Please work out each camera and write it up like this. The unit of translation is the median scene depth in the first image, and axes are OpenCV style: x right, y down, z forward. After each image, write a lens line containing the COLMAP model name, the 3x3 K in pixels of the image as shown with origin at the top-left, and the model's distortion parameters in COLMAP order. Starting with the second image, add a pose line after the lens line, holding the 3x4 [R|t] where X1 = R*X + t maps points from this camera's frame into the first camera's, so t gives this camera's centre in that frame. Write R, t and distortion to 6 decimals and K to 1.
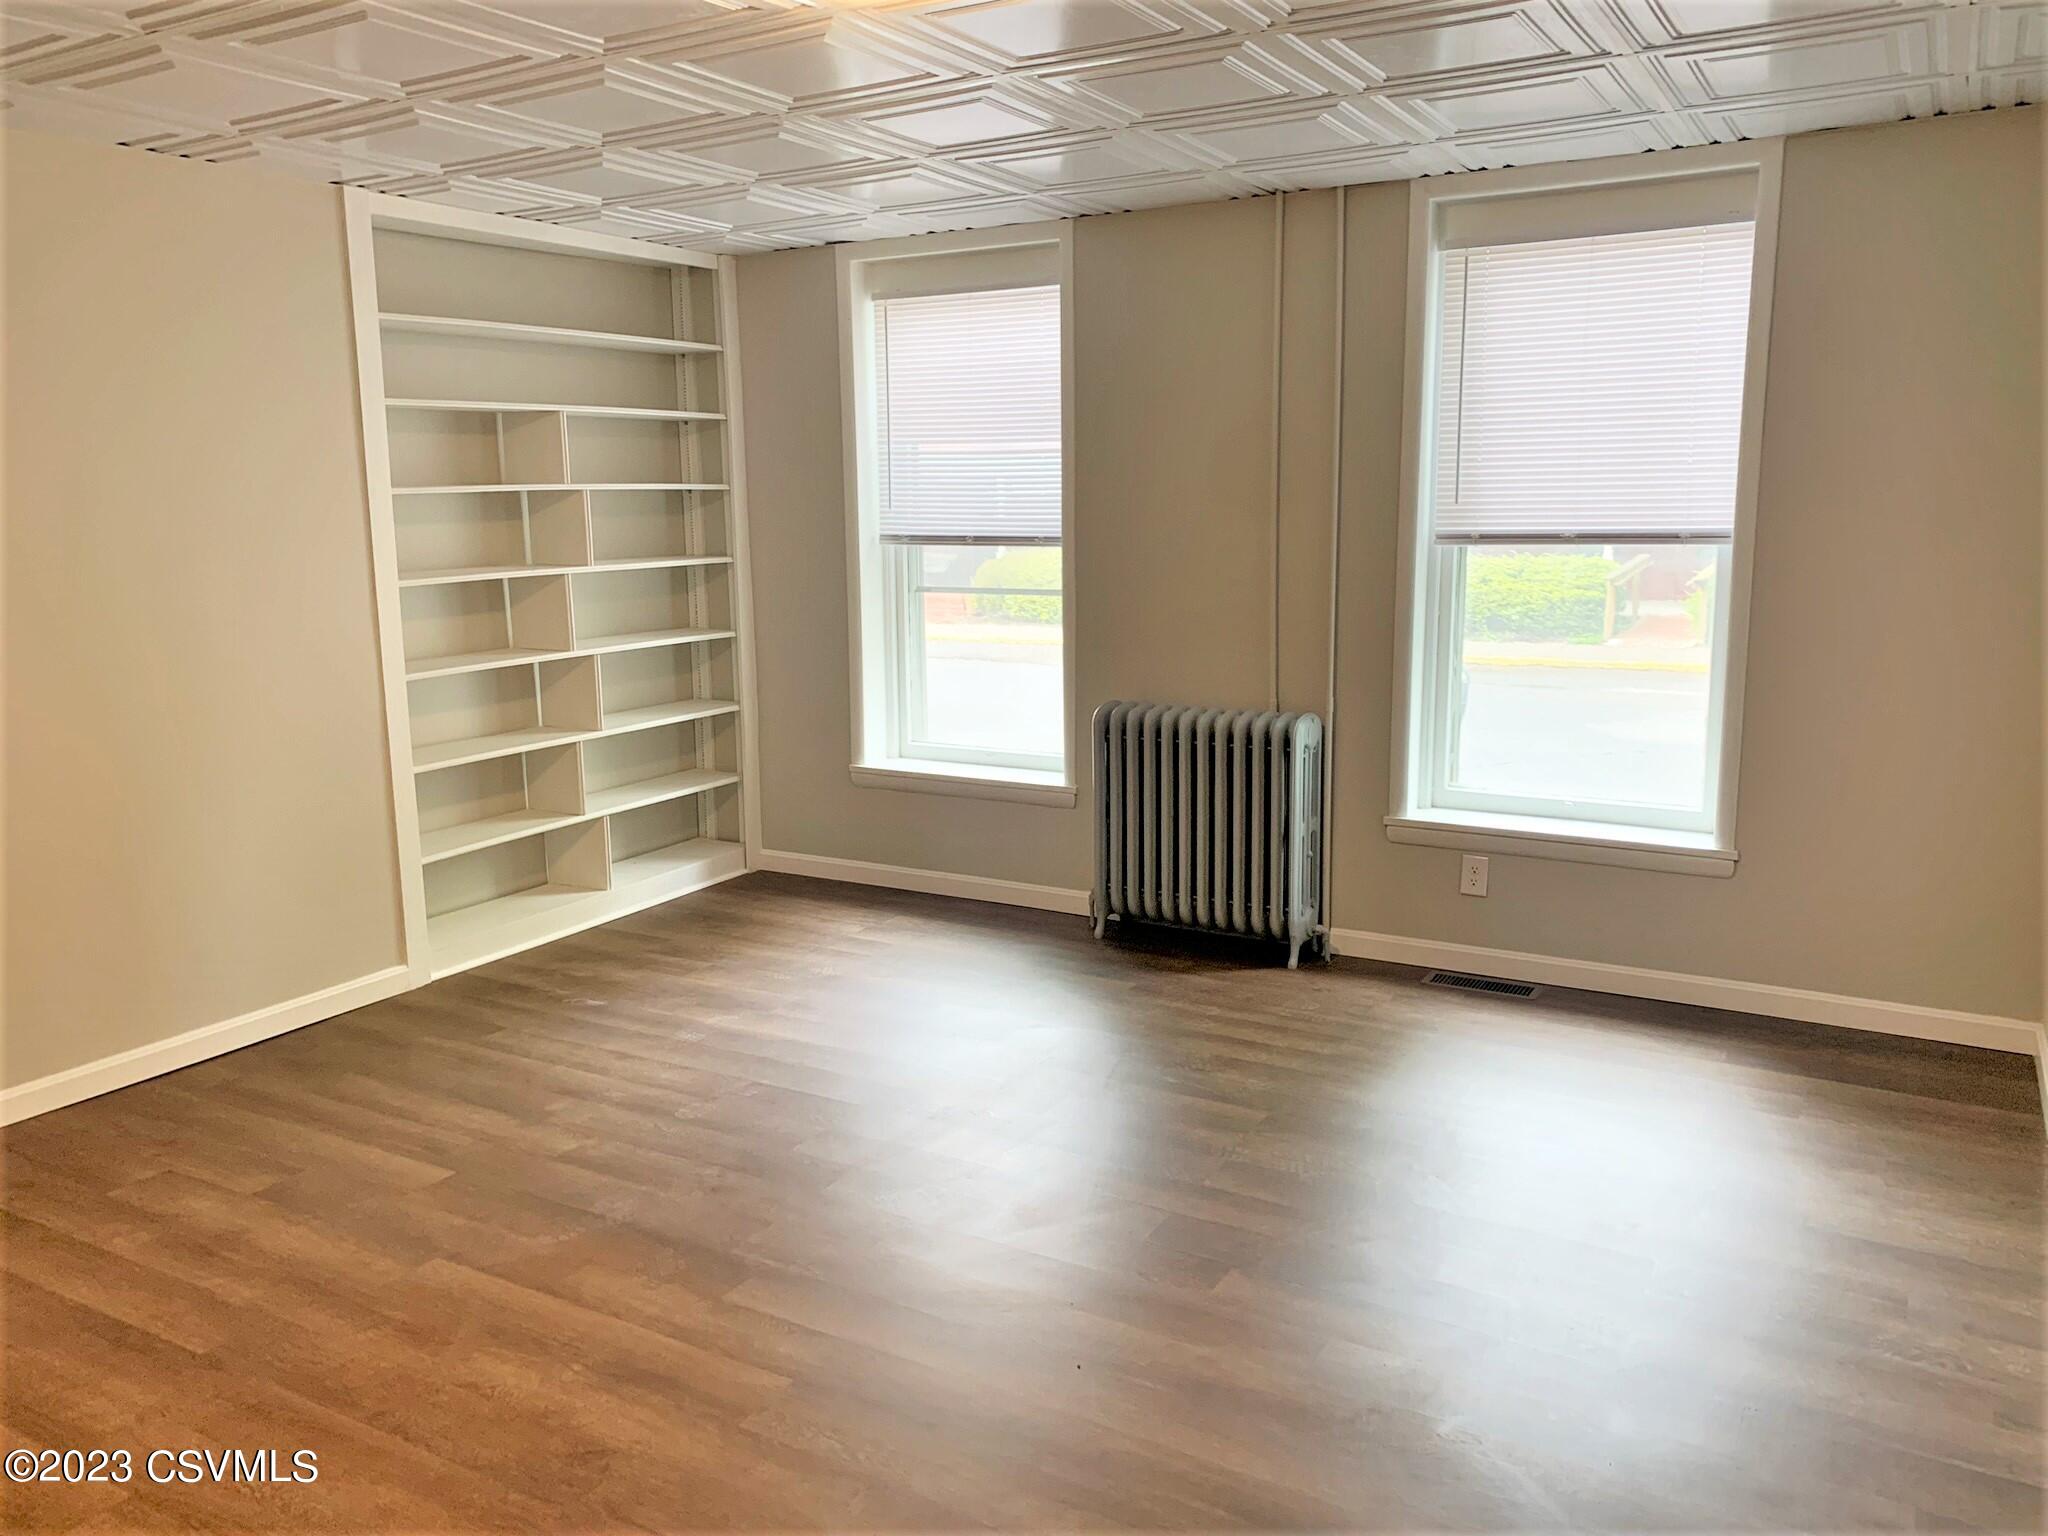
lens RADIAL K [[1567.1, 0, 1022.0], [0, 1567.1, 783.9], [0, 0, 1]] dist [0.028472, -0.023384]
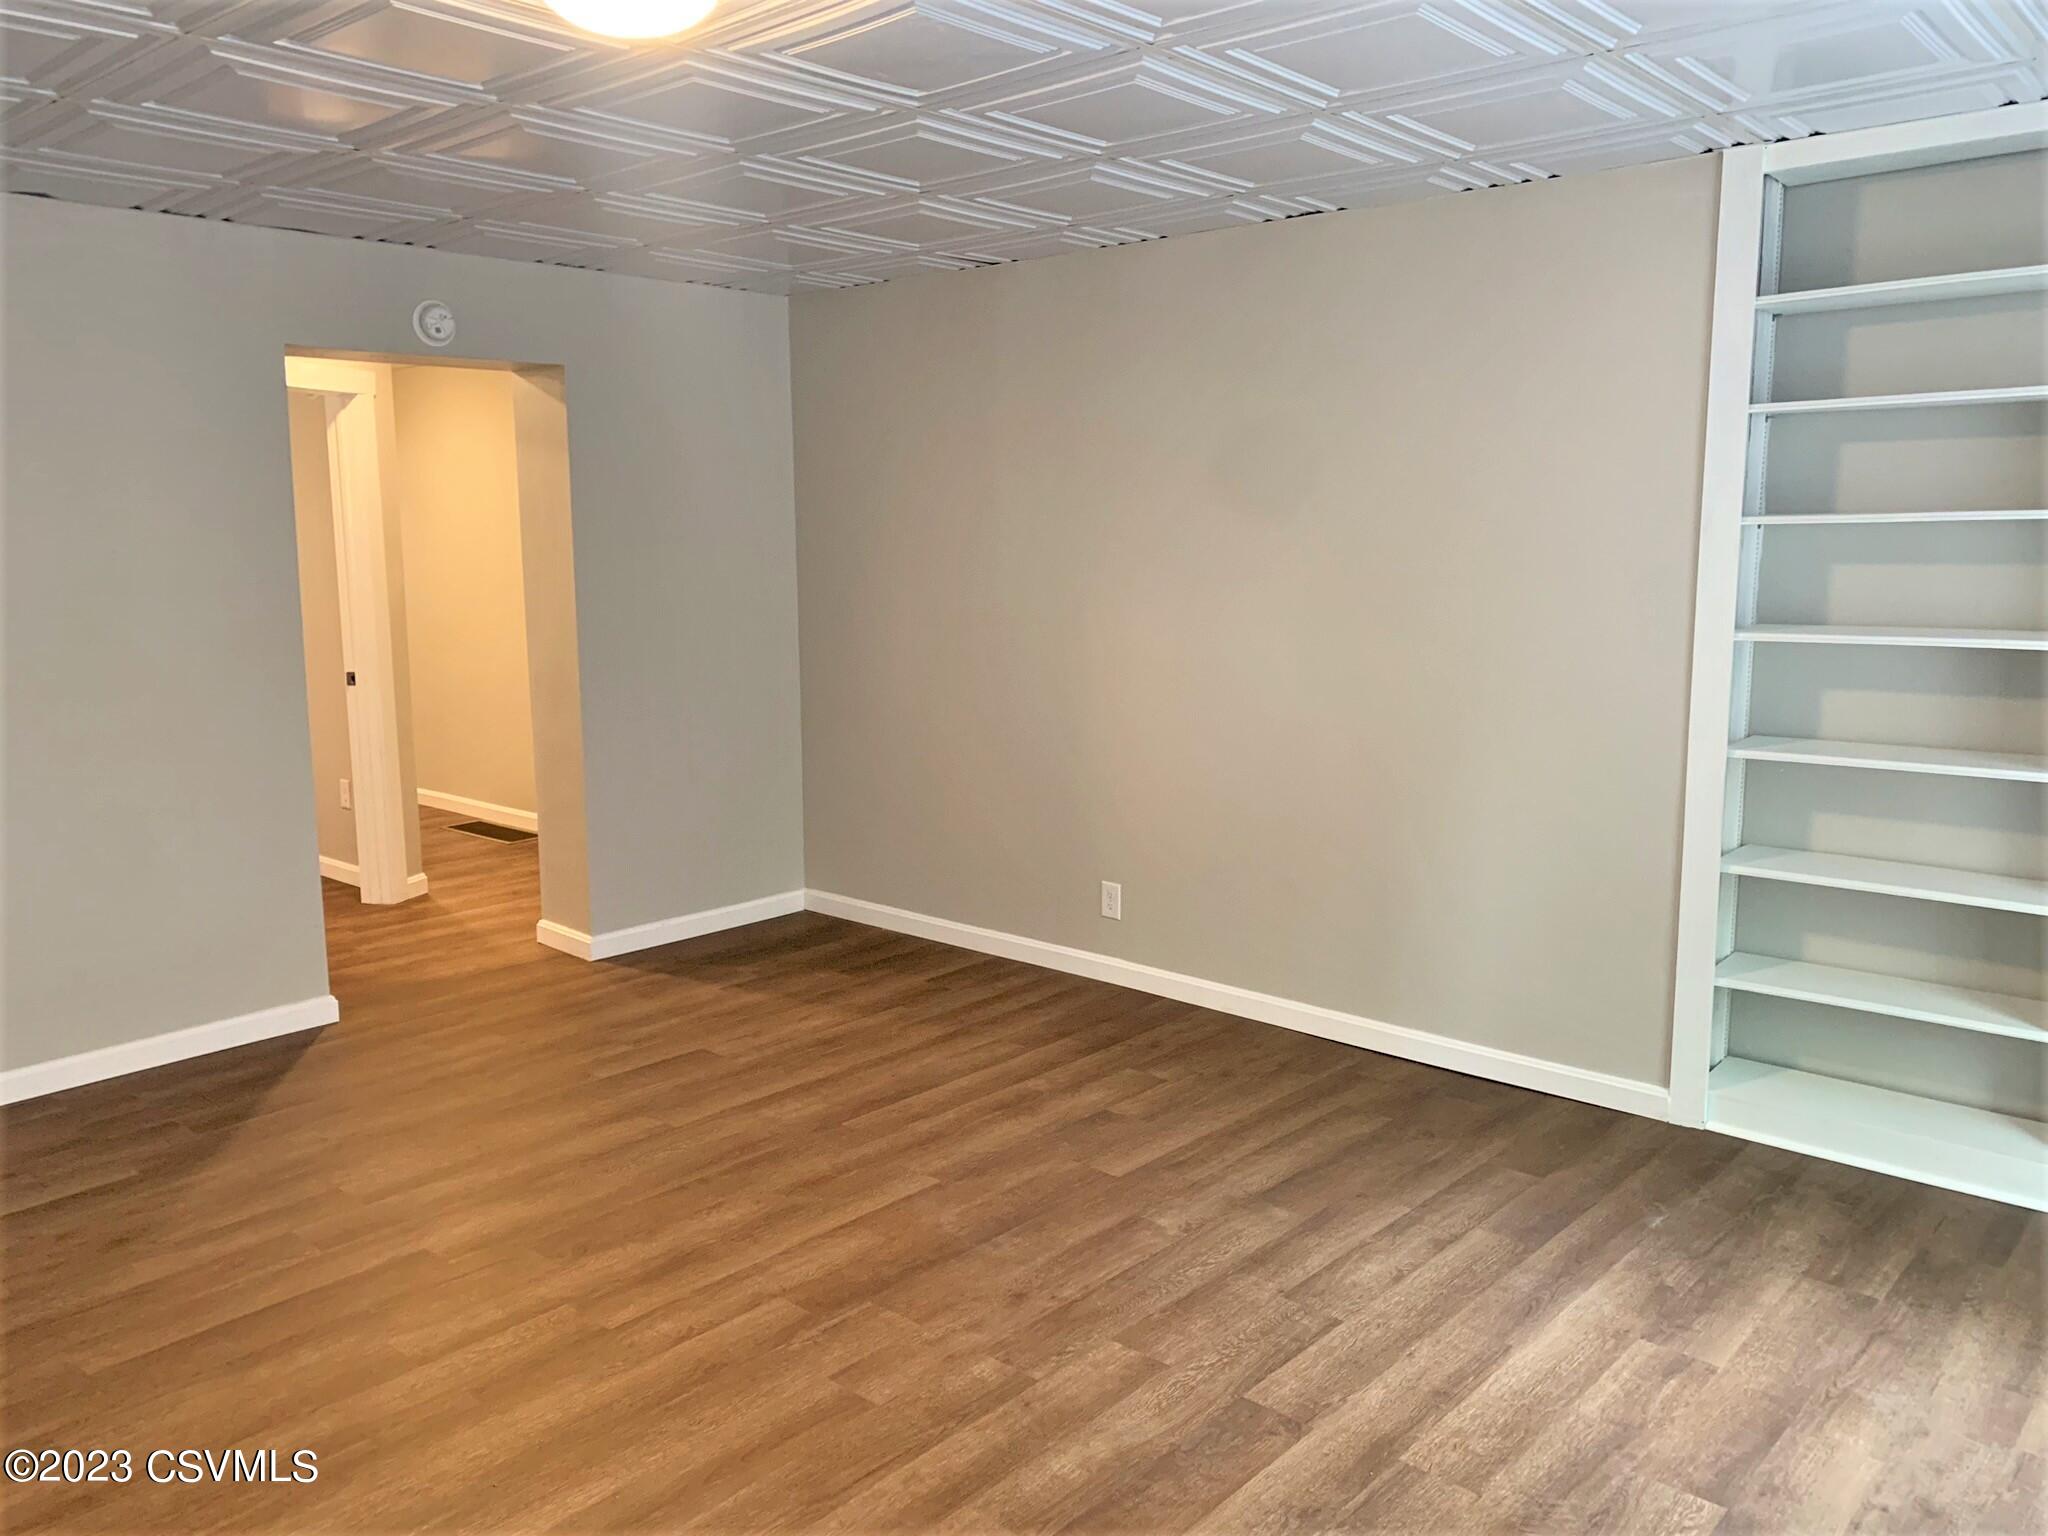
lens RADIAL K [[1567.1, 0, 983.9], [0, 1567.1, 772.6], [0, 0, 1]] dist [0.028472, -0.023384]
pose [[-0.207183, 0.175737, -0.962389, 0.584416], [-0.173252, 0.961593, 0.212889, -0.206974], [0.962839, 0.210843, -0.168779, 0.984104]]
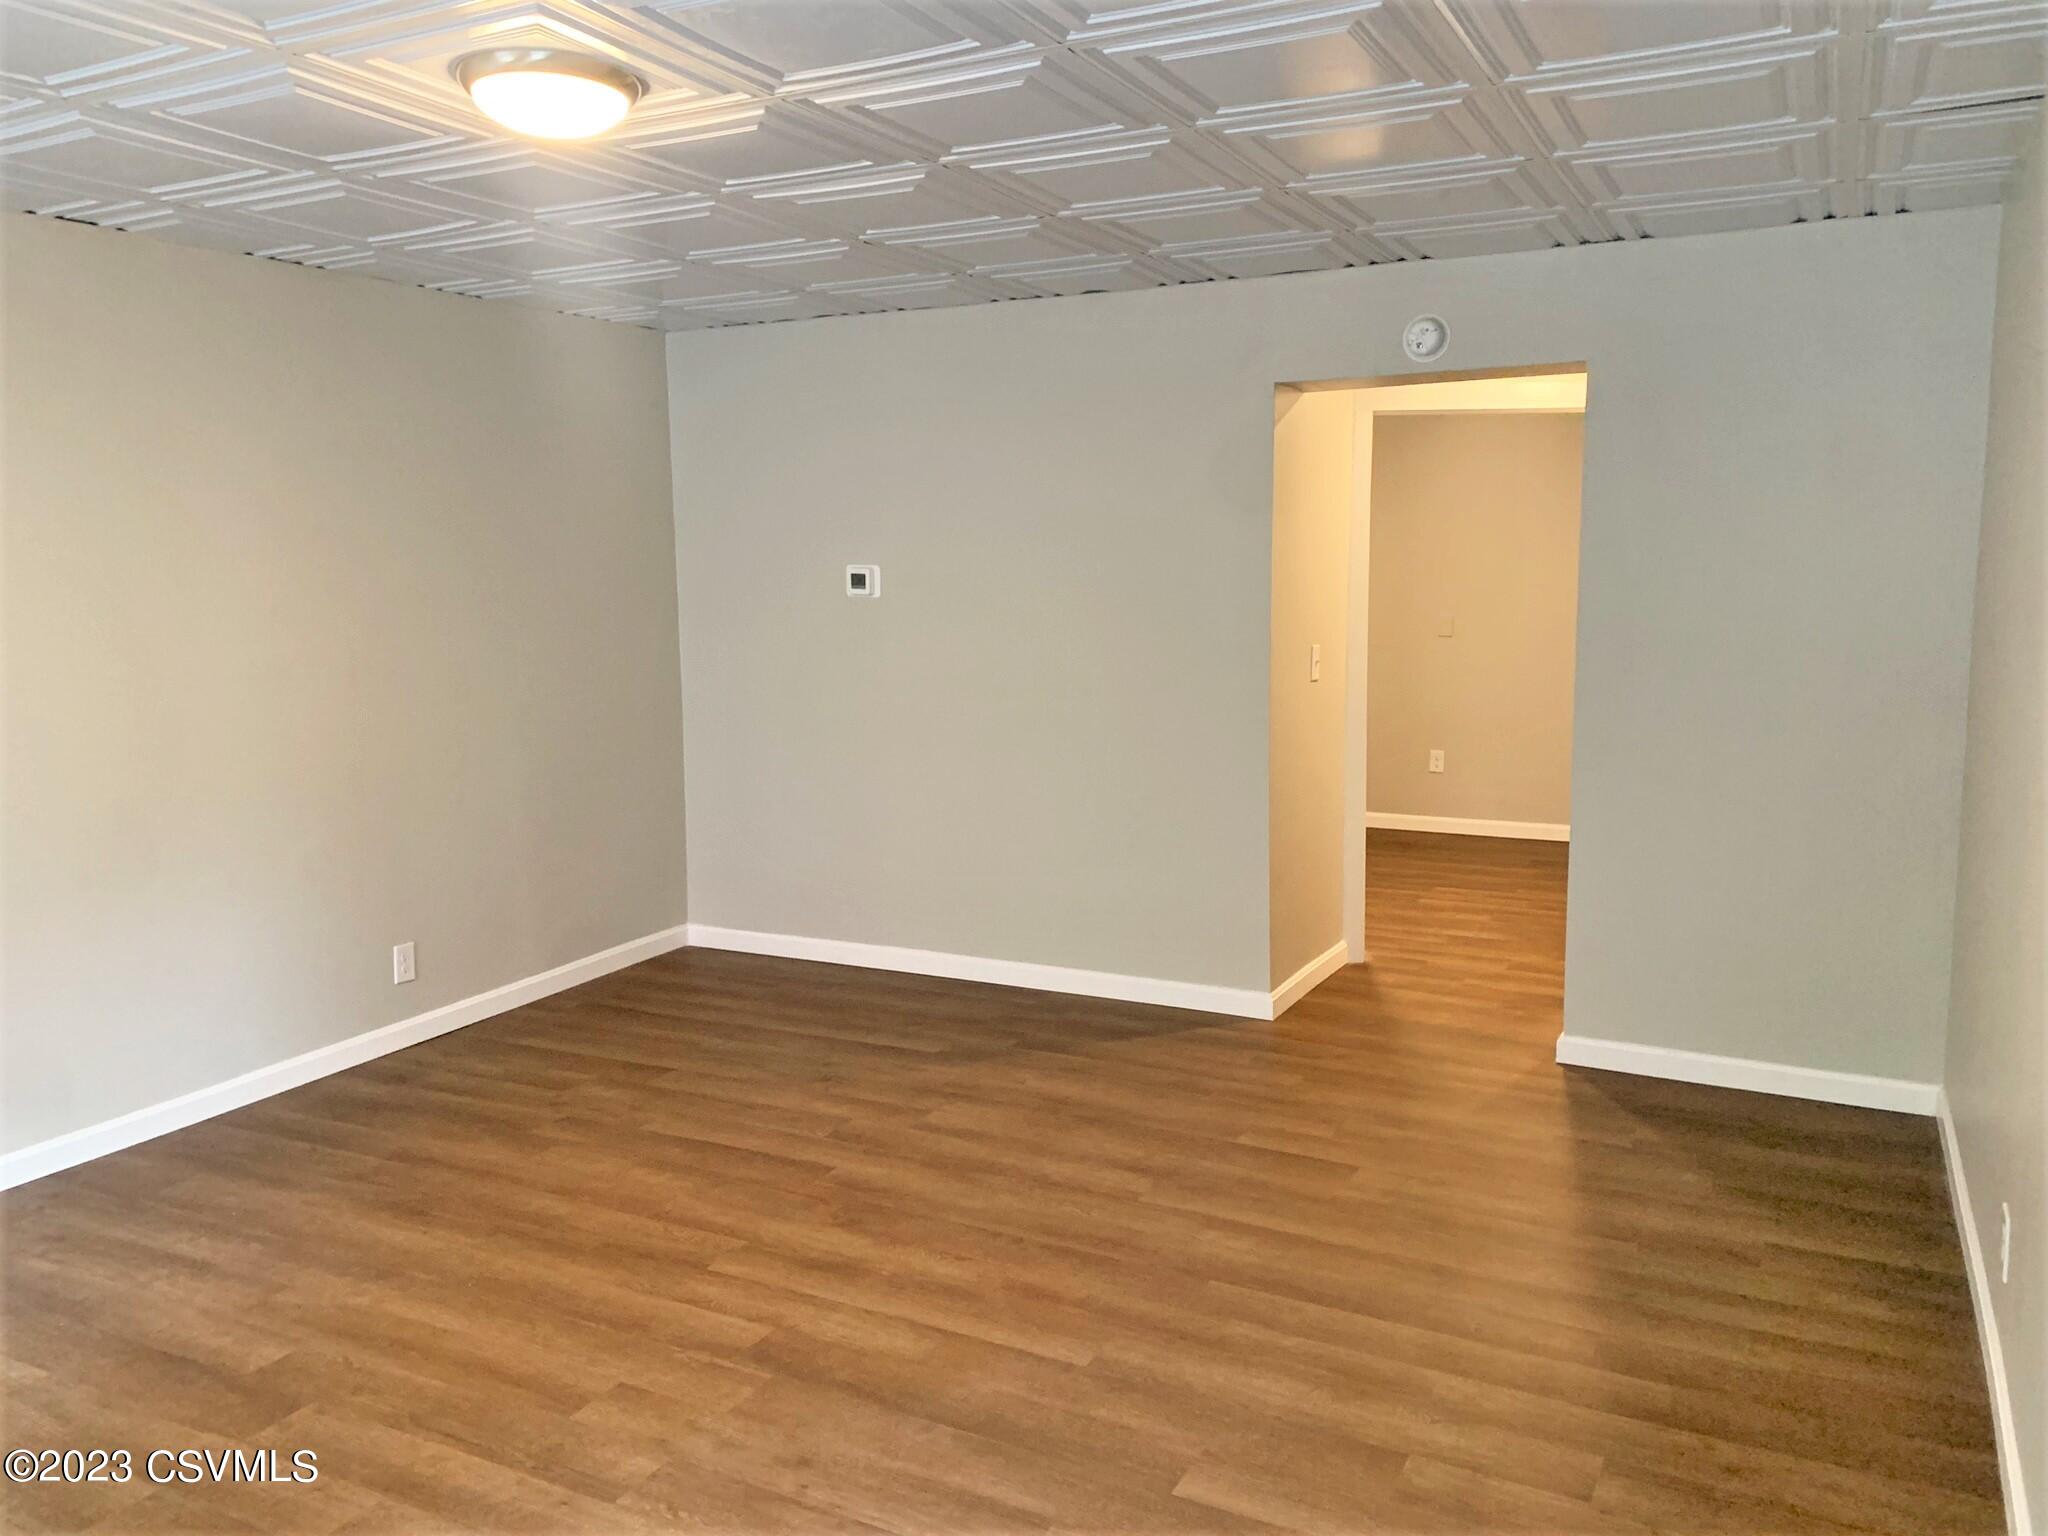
lens RADIAL K [[1567.1, 0, 1032.0], [0, 1567.1, 762.8], [0, 0, 1]] dist [0.028472, -0.023384]
pose [[-0.998079, 0.031757, -0.053199, -0.254336], [0.012860, 0.946134, 0.323519, -0.295655], [0.060608, 0.322214, -0.944725, 1.501117]]
